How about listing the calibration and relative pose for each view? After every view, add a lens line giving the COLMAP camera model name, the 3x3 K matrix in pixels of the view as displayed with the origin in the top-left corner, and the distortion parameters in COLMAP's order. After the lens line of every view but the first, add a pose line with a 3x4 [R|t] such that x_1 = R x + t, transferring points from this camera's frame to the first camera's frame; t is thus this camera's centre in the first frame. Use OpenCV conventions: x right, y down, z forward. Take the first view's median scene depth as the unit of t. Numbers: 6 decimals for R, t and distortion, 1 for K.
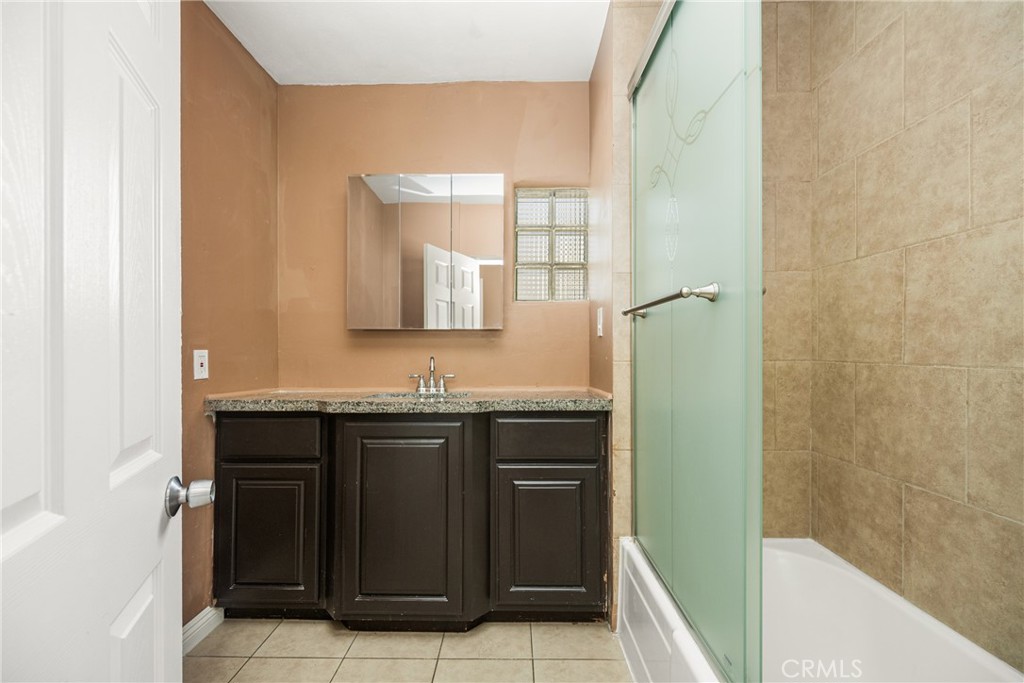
lens RADIAL K [[415.2, 0, 511.5], [0, 415.2, 334.6], [0, 0, 1]] dist [-0.001018, -0.000171]
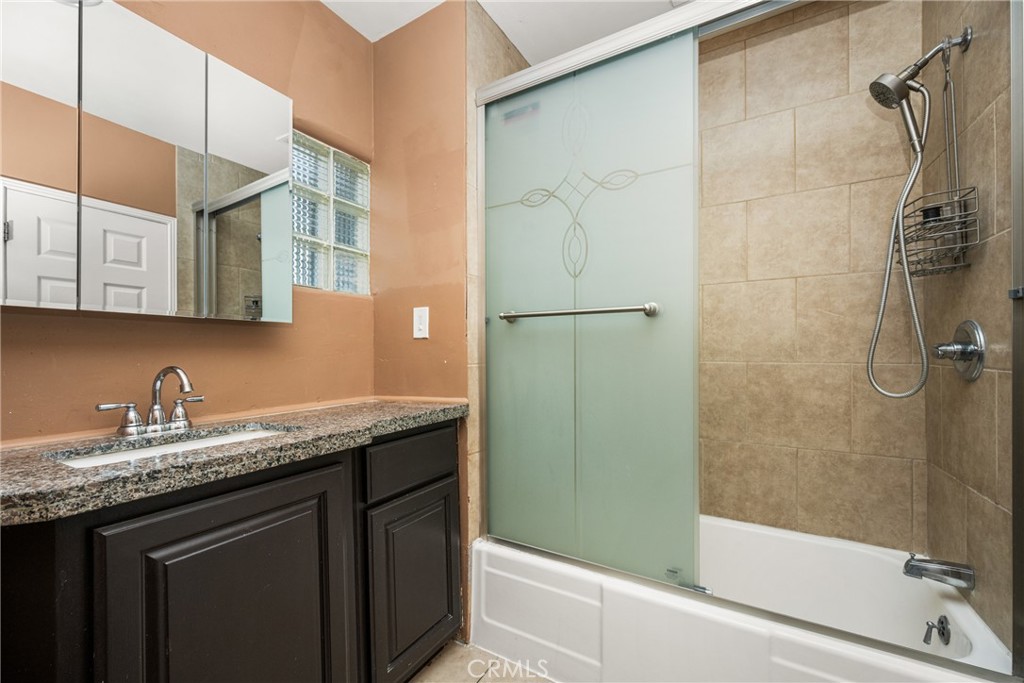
lens RADIAL K [[402.5, 0, 509.5], [0, 402.5, 342.2], [0, 0, 1]] dist [0.009892, 0.000126]
pose [[0.533917, 0.018677, 0.845330, -0.508081], [-0.028428, 0.999587, -0.004130, 0.013519], [-0.845059, -0.021826, 0.534228, 0.422554]]
